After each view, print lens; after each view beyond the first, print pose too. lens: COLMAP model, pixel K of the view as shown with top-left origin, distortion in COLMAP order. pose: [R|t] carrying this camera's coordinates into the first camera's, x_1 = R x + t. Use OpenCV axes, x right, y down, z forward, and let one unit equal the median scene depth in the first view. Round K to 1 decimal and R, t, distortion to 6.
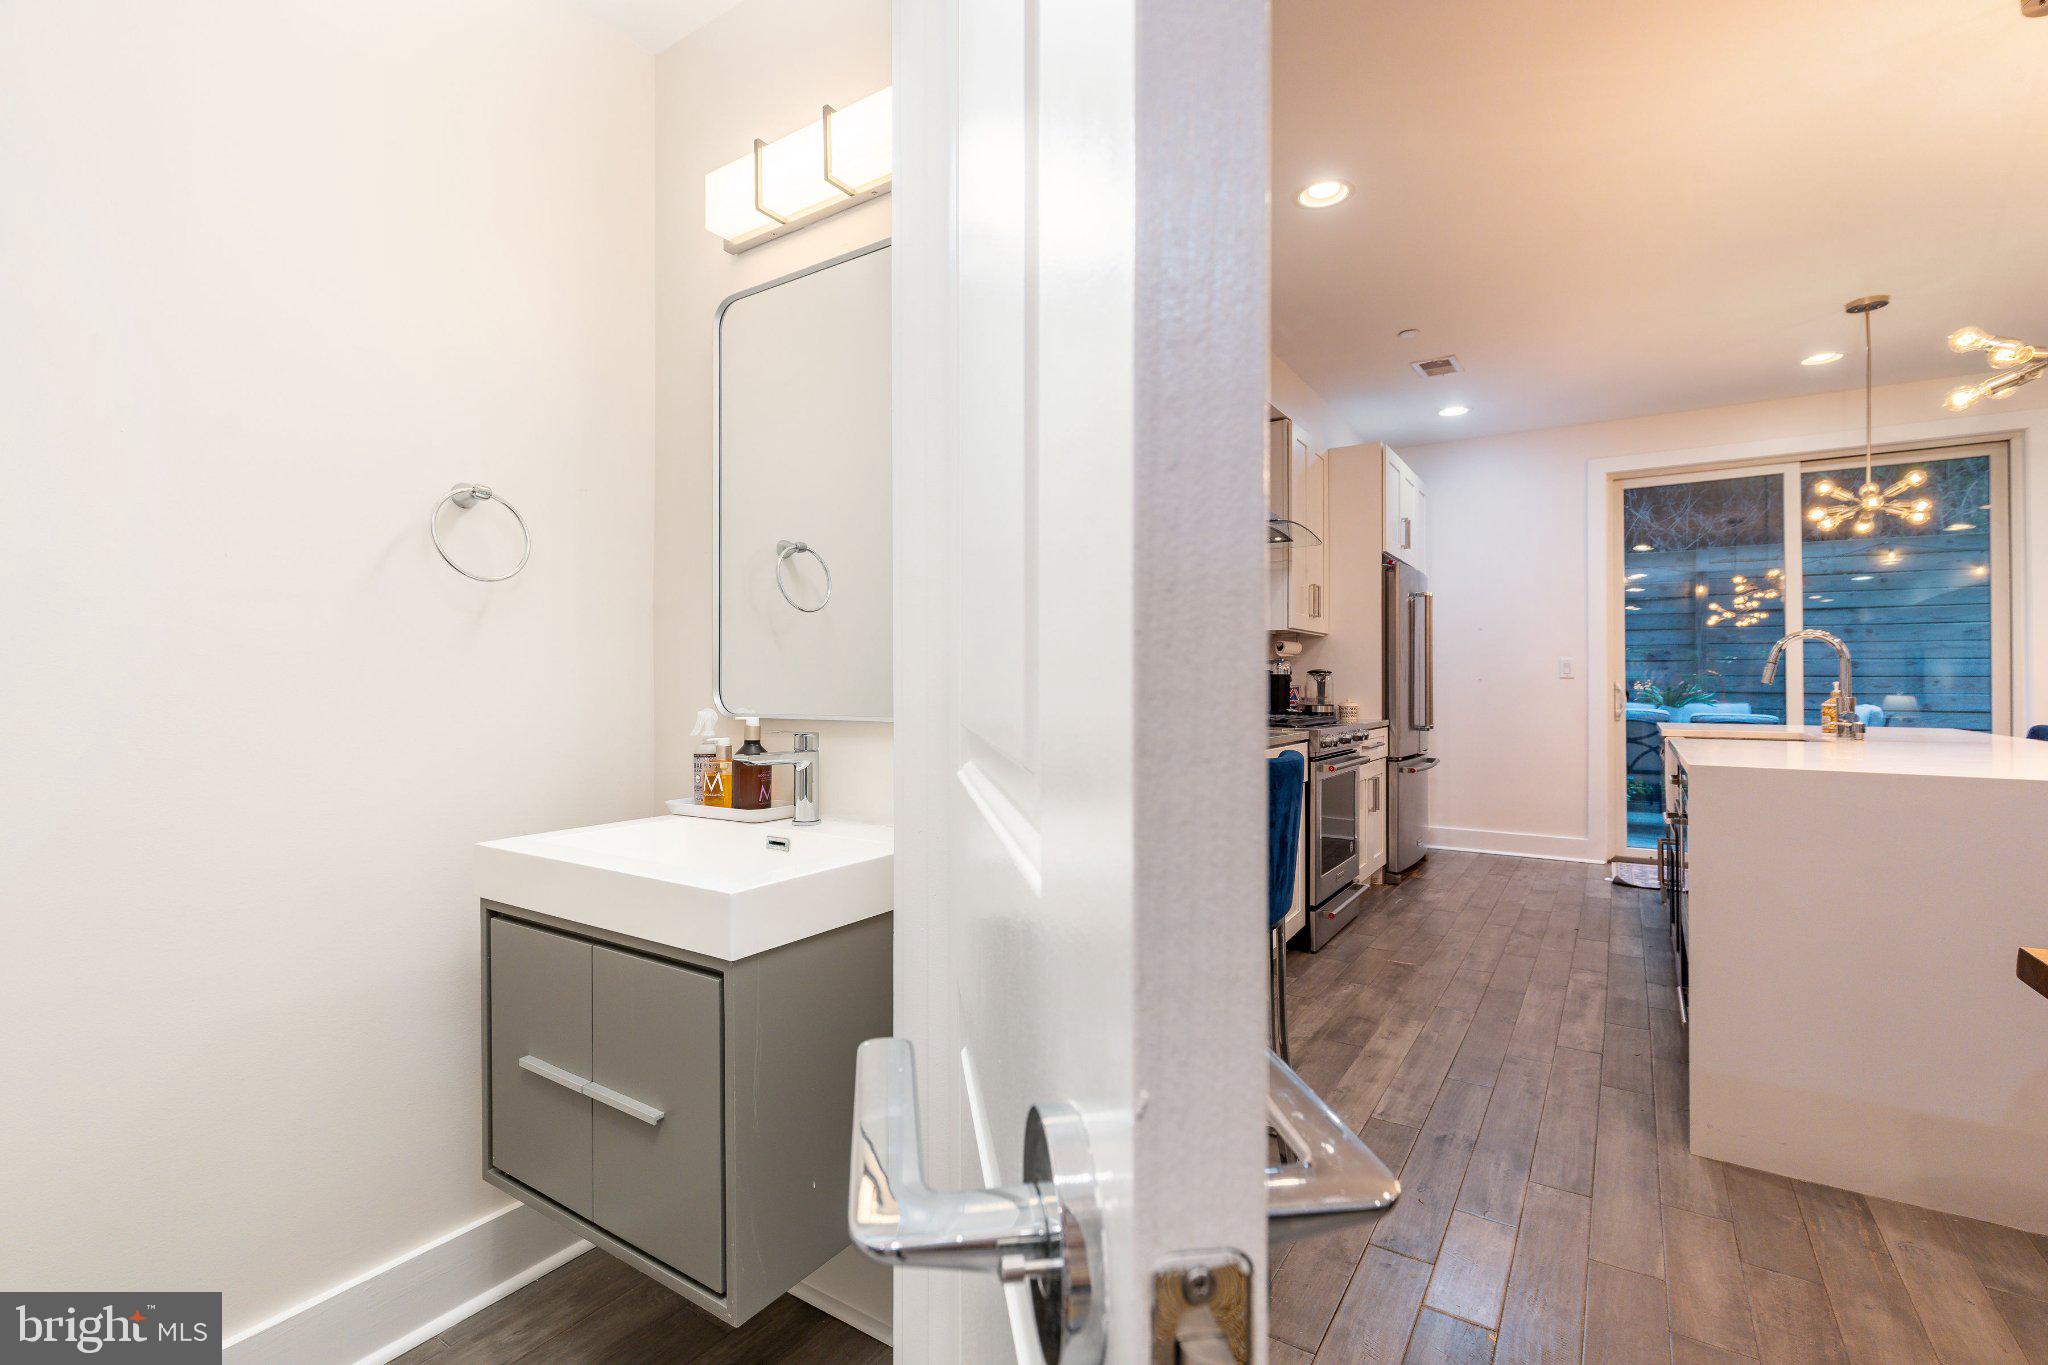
lens RADIAL K [[896.7, 0, 1018.0], [0, 896.7, 674.4], [0, 0, 1]] dist [0.026452, -0.000065]
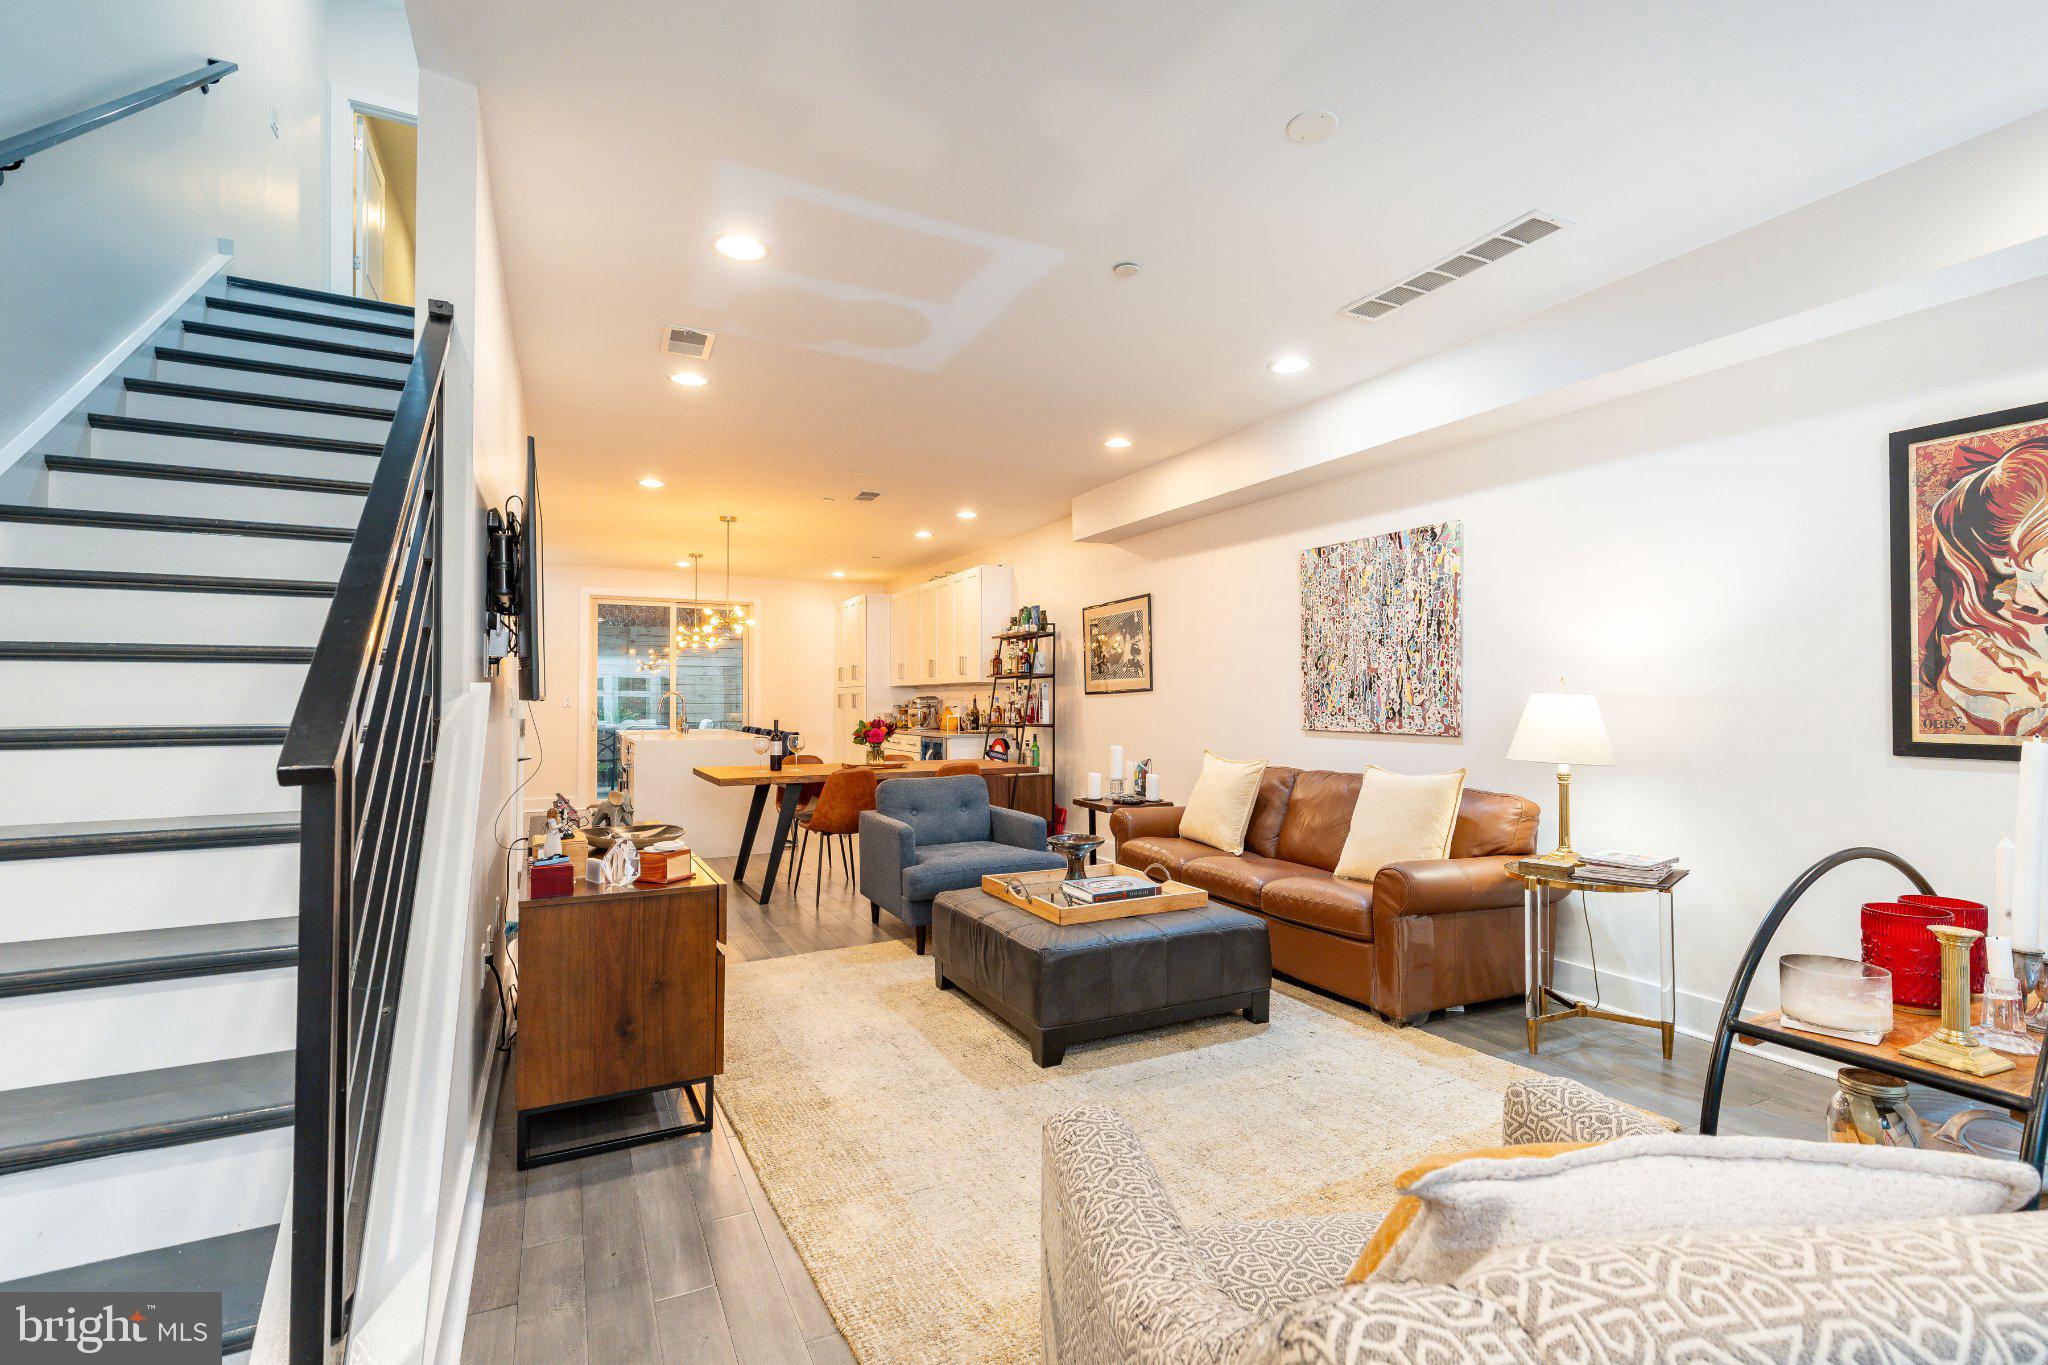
lens RADIAL K [[915.5, 0, 1031.2], [0, 915.5, 684.1], [0, 0, 1]] dist [0.008735, -0.000338]
pose [[0.489185, 0.014557, 0.872059, -0.661181], [-0.004594, 0.999890, -0.014113, -0.024662], [-0.872168, 0.002897, 0.489198, -0.840931]]
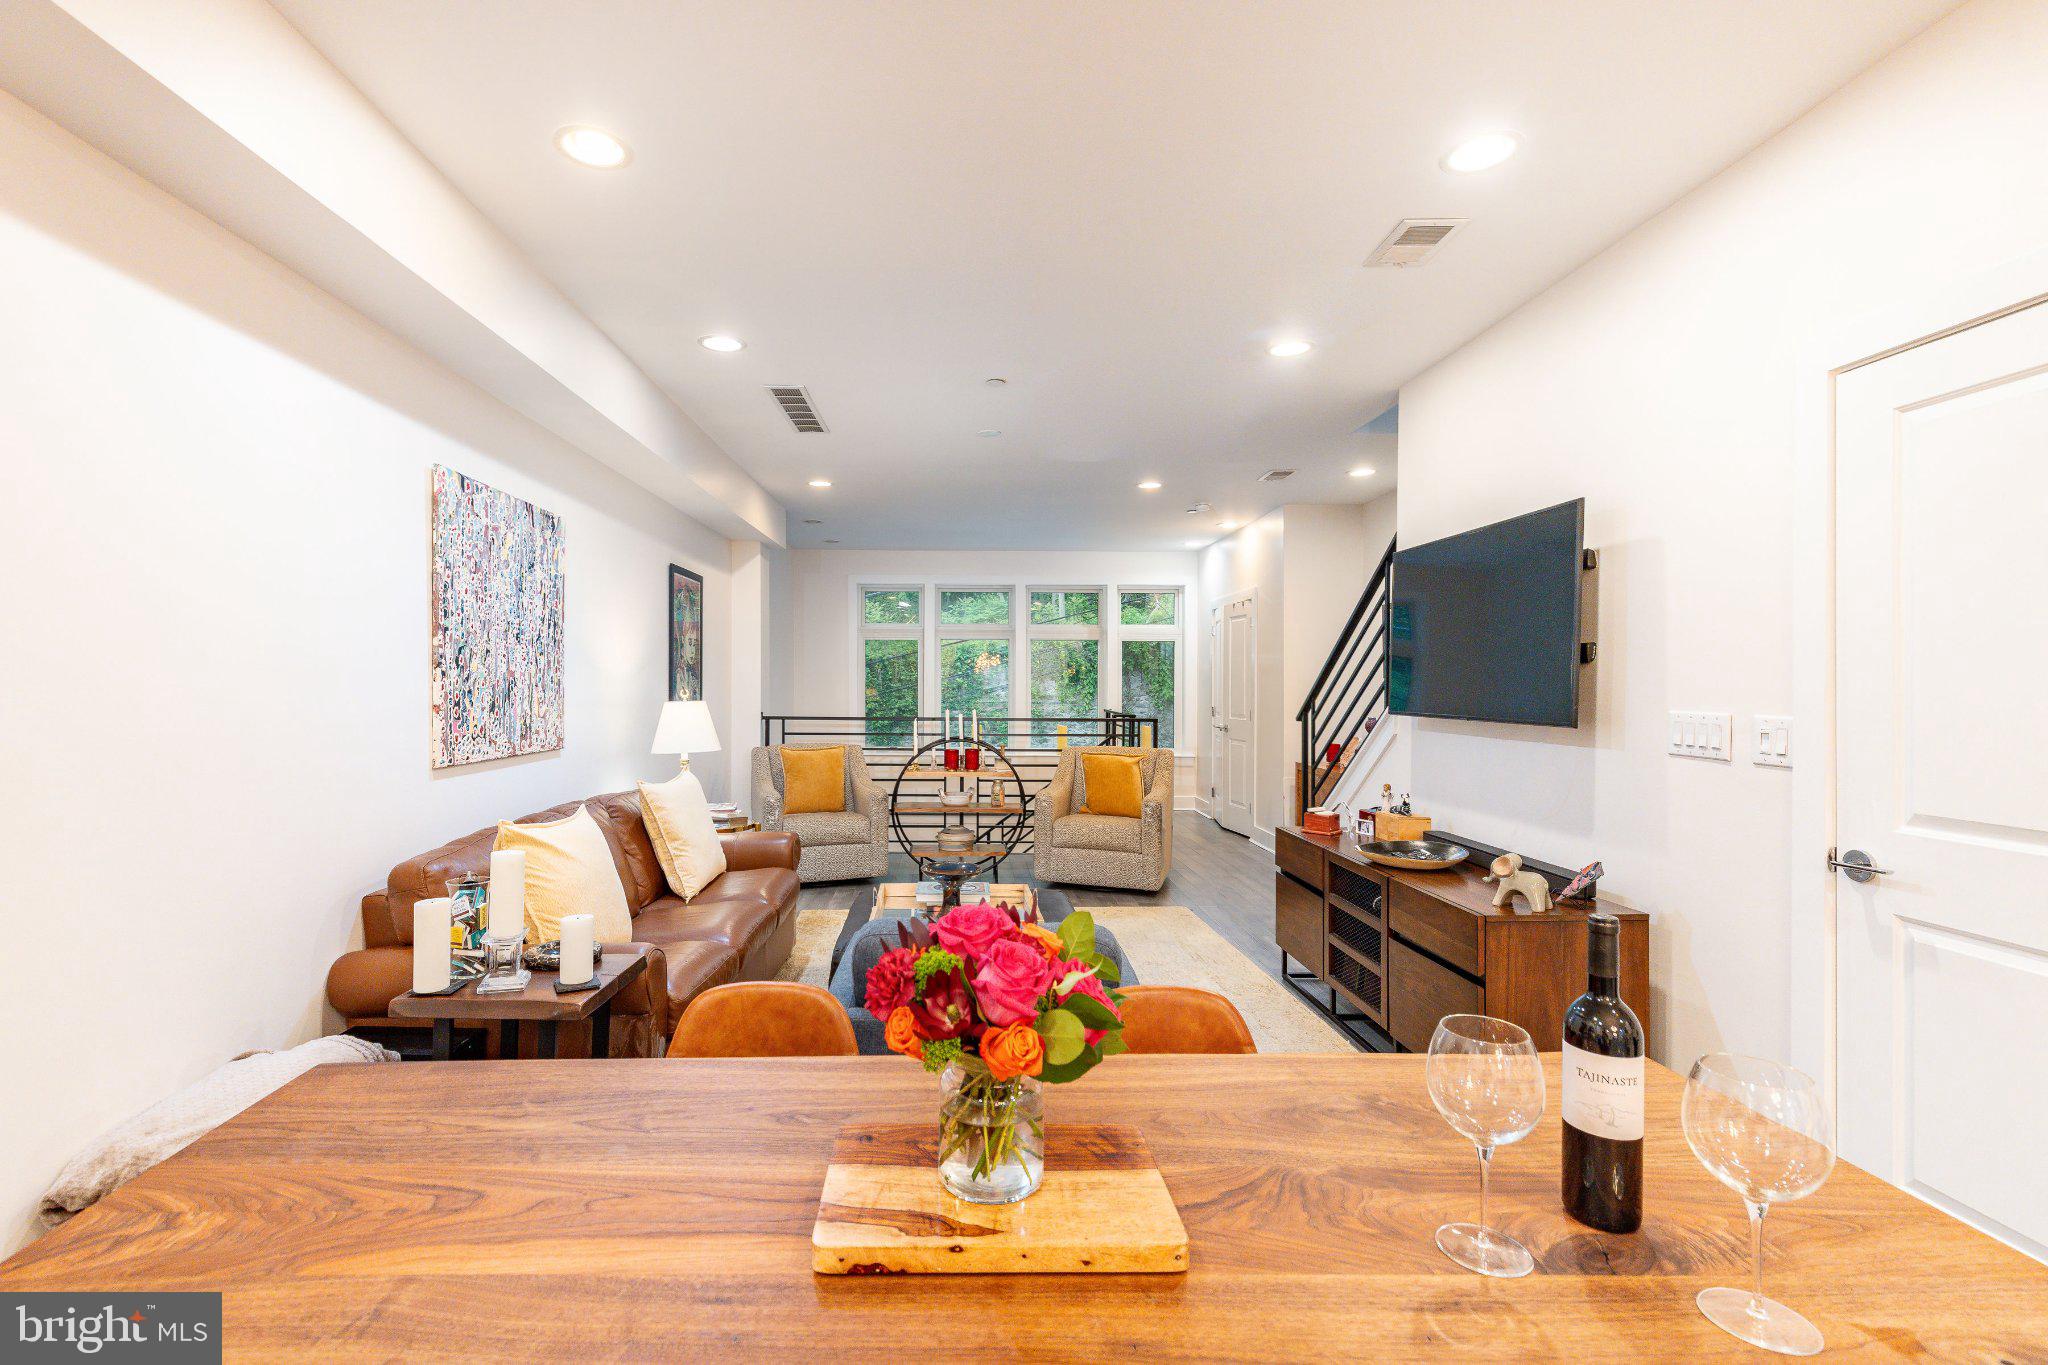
lens RADIAL K [[924.9, 0, 975.9], [0, 924.9, 678.4], [0, 0, 1]] dist [-0.000196, -0.000081]
pose [[-0.816772, -0.008353, -0.576900, 0.556657], [-0.004166, 0.999955, -0.008580, -0.047391], [0.576946, -0.004604, -0.816769, 0.196550]]
